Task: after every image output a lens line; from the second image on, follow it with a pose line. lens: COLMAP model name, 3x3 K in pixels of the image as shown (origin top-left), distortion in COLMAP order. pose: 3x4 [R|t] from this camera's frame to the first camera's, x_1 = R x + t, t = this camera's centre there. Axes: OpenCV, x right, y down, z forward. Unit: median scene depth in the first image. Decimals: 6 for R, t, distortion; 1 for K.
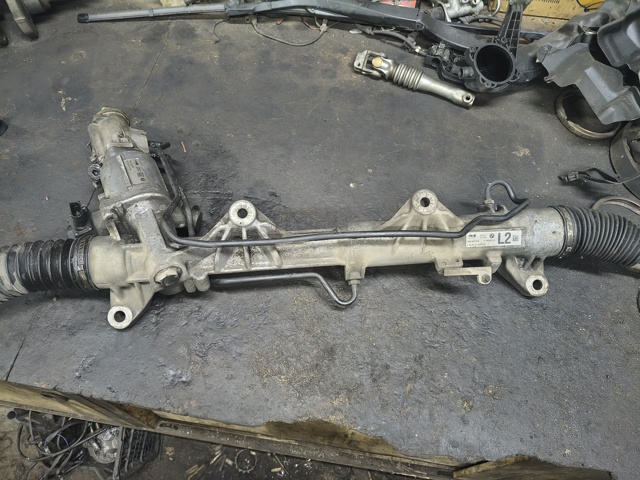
lens RADIAL K [[500.5, 0, 322.3], [0, 500.5, 242.3], [0, 0, 1]] dist [0.008977, -0.058999]
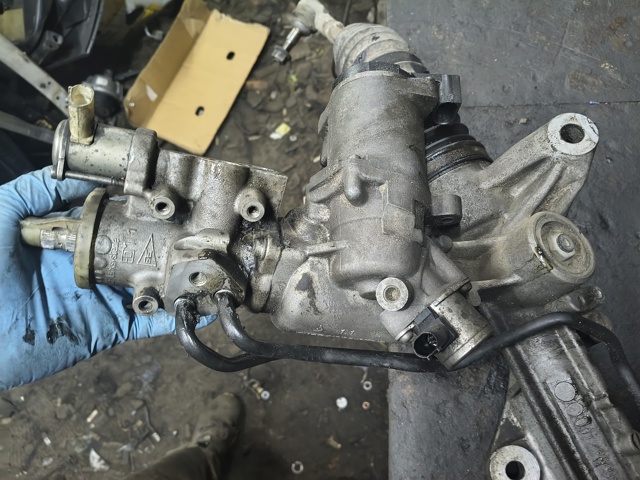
lens RADIAL K [[499.4, 0, 320.0], [0, 499.4, 240.0], [0, 0, 1]] dist [0.007510, -0.052278]
pose [[0.119030, 0.919884, -0.373692, -0.148033], [-0.789482, 0.315928, 0.526220, 0.023807], [0.602121, 0.232388, 0.763837, 0.310403]]
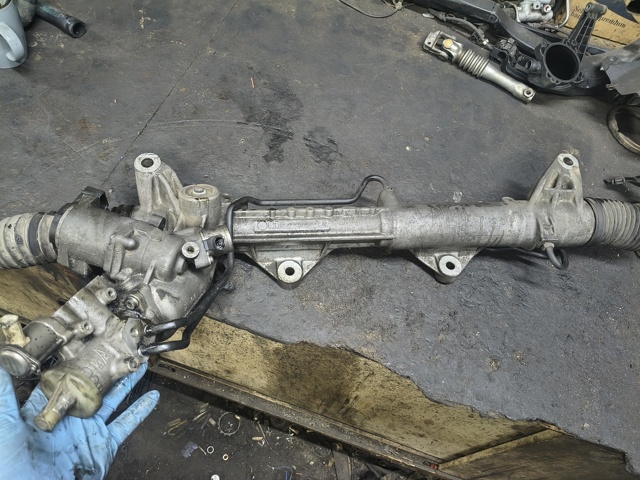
lens RADIAL K [[499.4, 0, 320.0], [0, 499.4, 240.0], [0, 0, 1]] dist [0.007510, -0.052278]
pose [[0.981938, 0.189096, 0.006353, -0.081324], [-0.188733, 0.981313, -0.037491, 0.130811], [-0.013323, 0.035615, 0.999277, -0.012731]]
